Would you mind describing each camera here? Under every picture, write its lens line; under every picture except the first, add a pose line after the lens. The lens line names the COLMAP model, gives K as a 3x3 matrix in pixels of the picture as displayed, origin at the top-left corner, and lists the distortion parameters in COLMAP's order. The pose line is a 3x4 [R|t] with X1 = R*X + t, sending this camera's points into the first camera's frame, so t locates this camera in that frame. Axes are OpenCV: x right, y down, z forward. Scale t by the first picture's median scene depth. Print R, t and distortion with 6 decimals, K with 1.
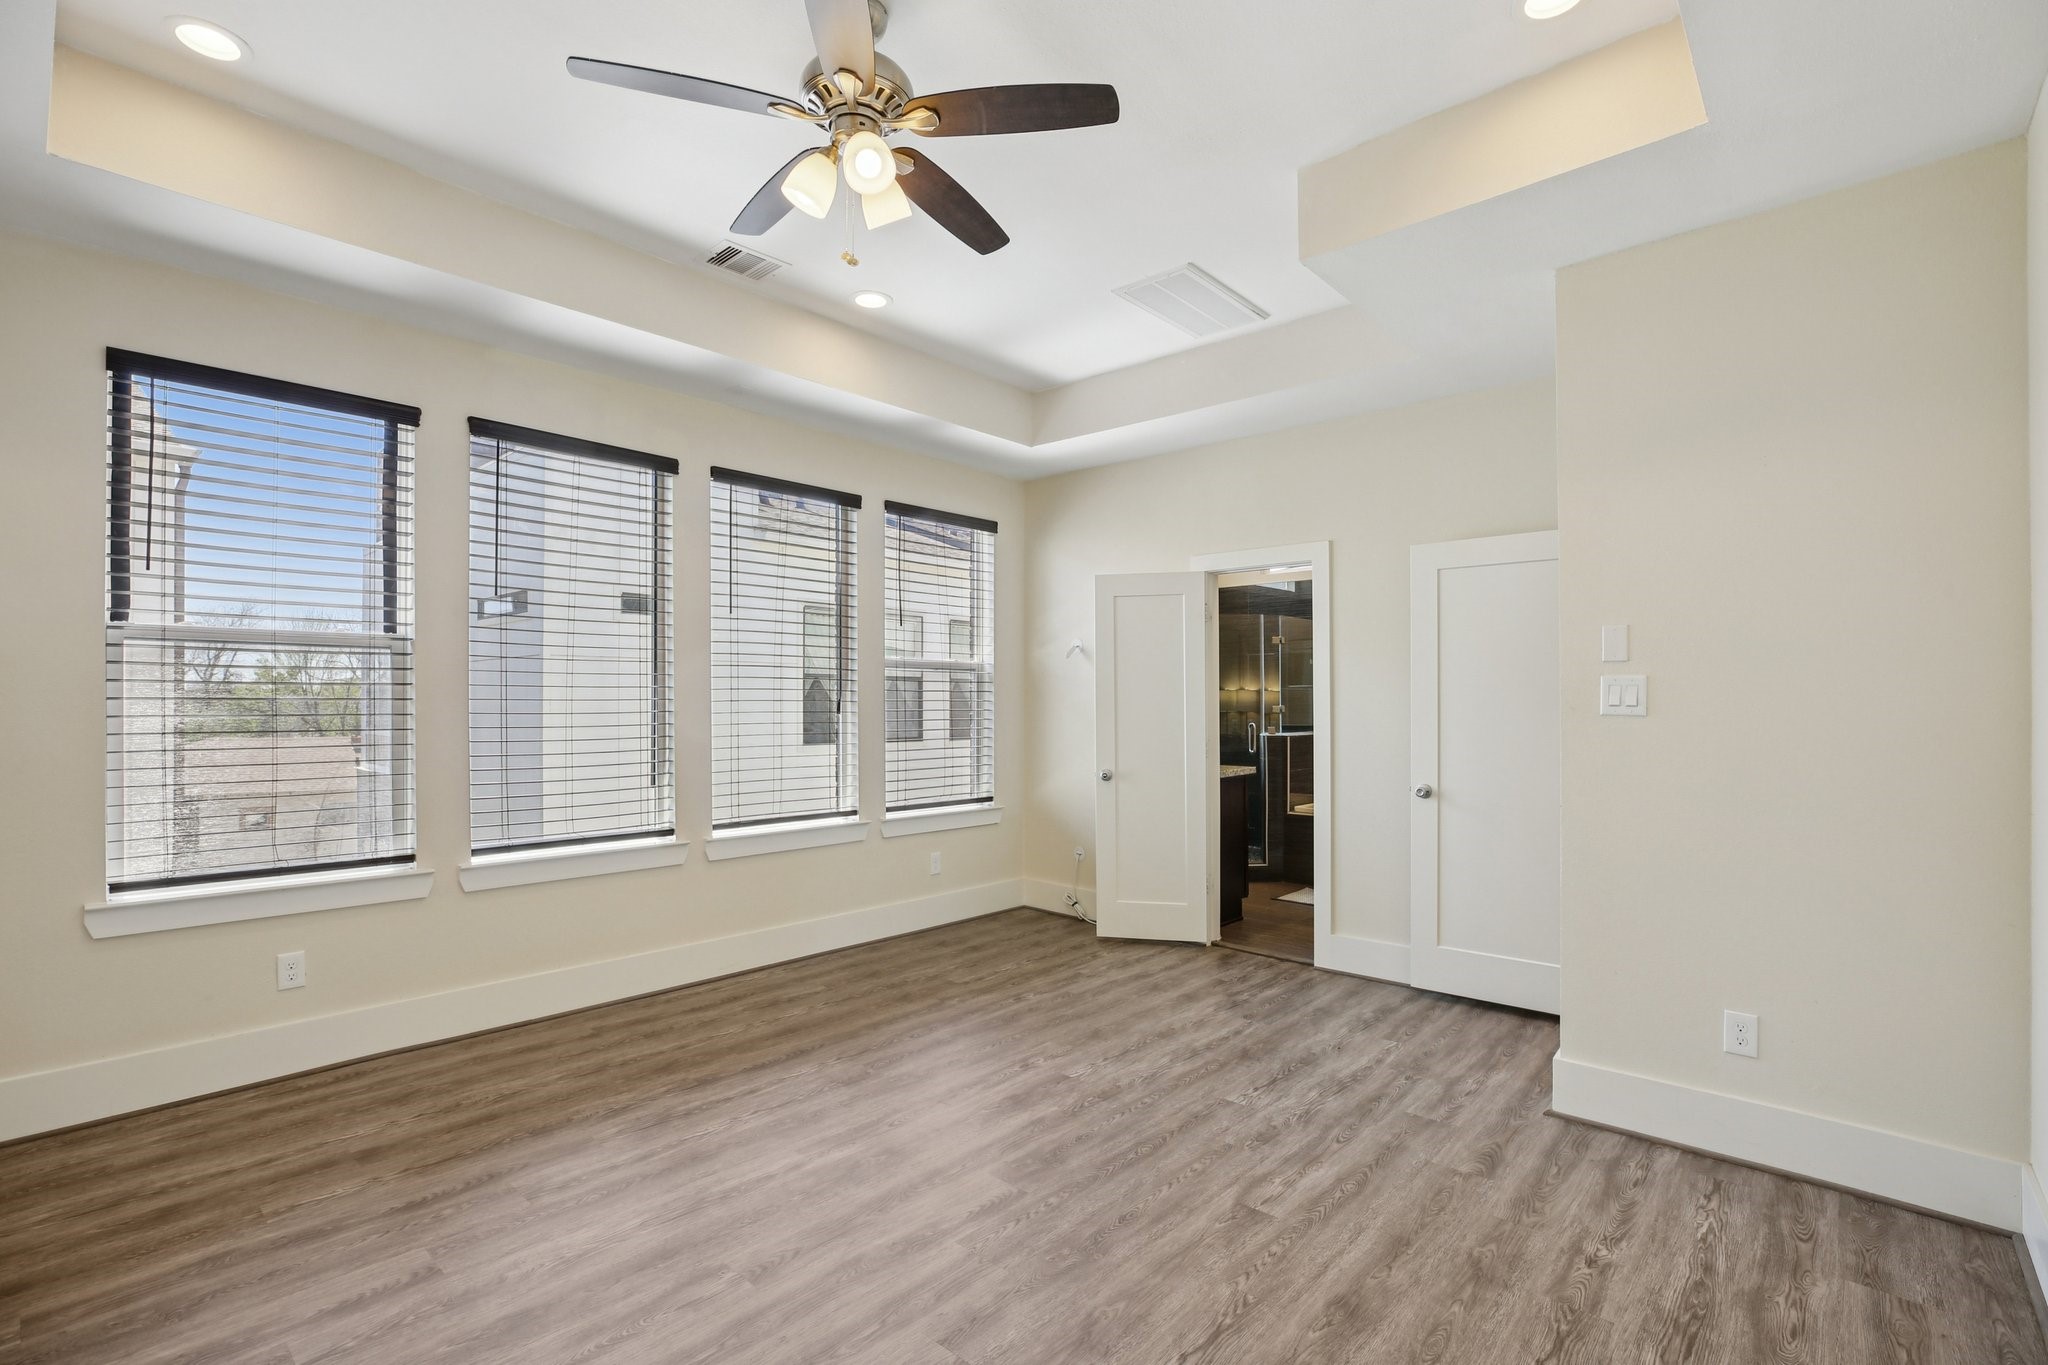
lens RADIAL K [[943.9, 0, 1013.2], [0, 943.9, 690.6], [0, 0, 1]] dist [-0.031148, 0.002498]
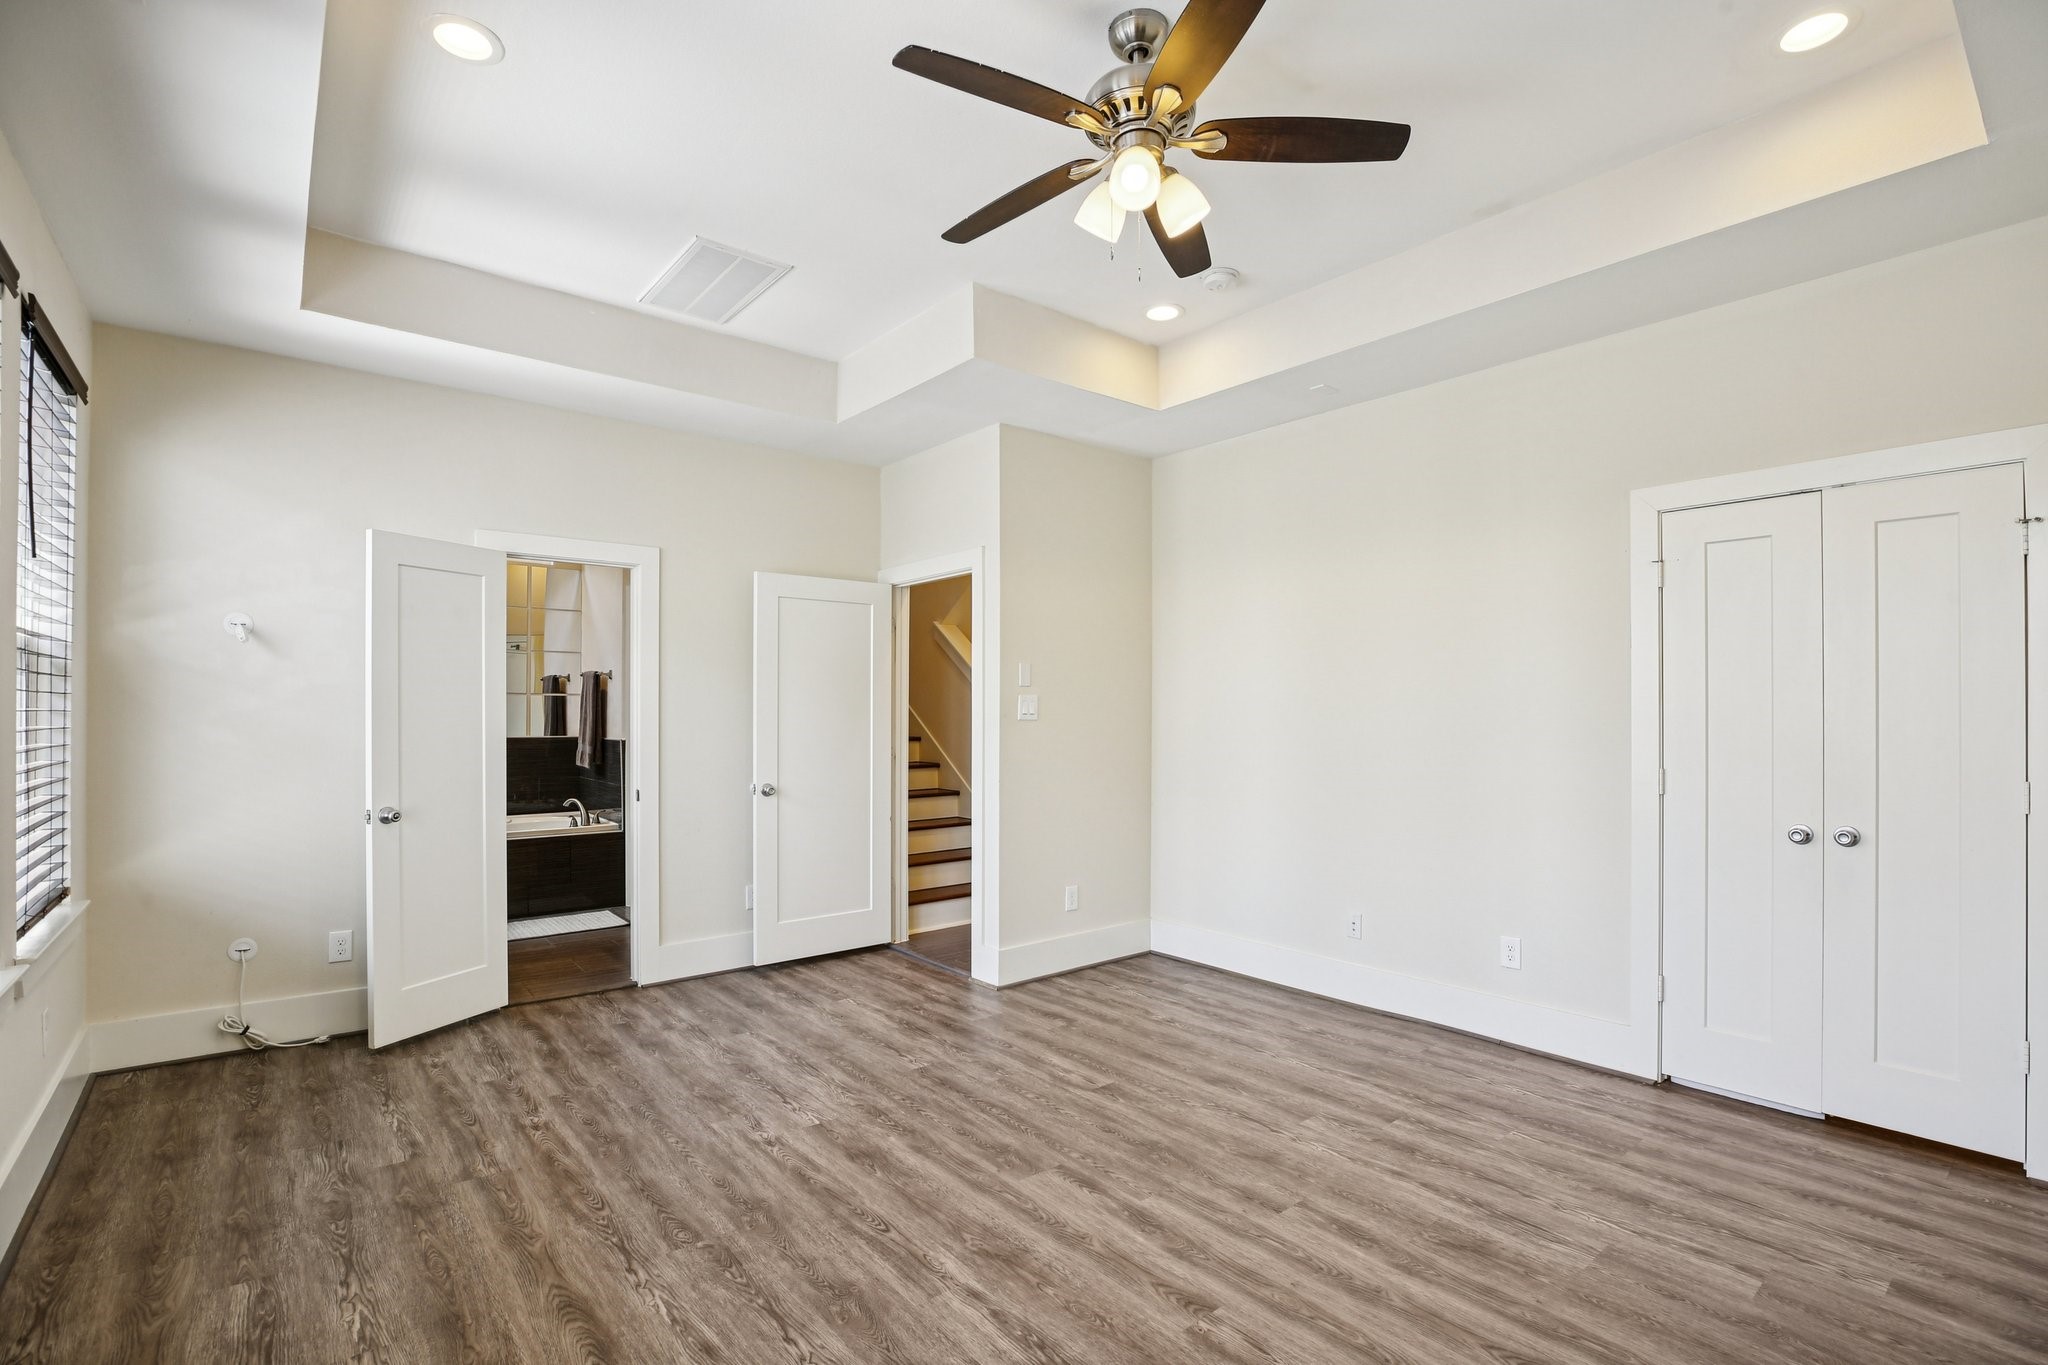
lens RADIAL K [[943.9, 0, 1016.5], [0, 943.9, 696.1], [0, 0, 1]] dist [-0.031148, 0.002498]
pose [[0.142404, 0.011115, 0.989746, -0.724327], [-0.013656, 0.999864, -0.009264, -0.000048], [-0.989714, -0.012197, 0.142536, 0.603425]]
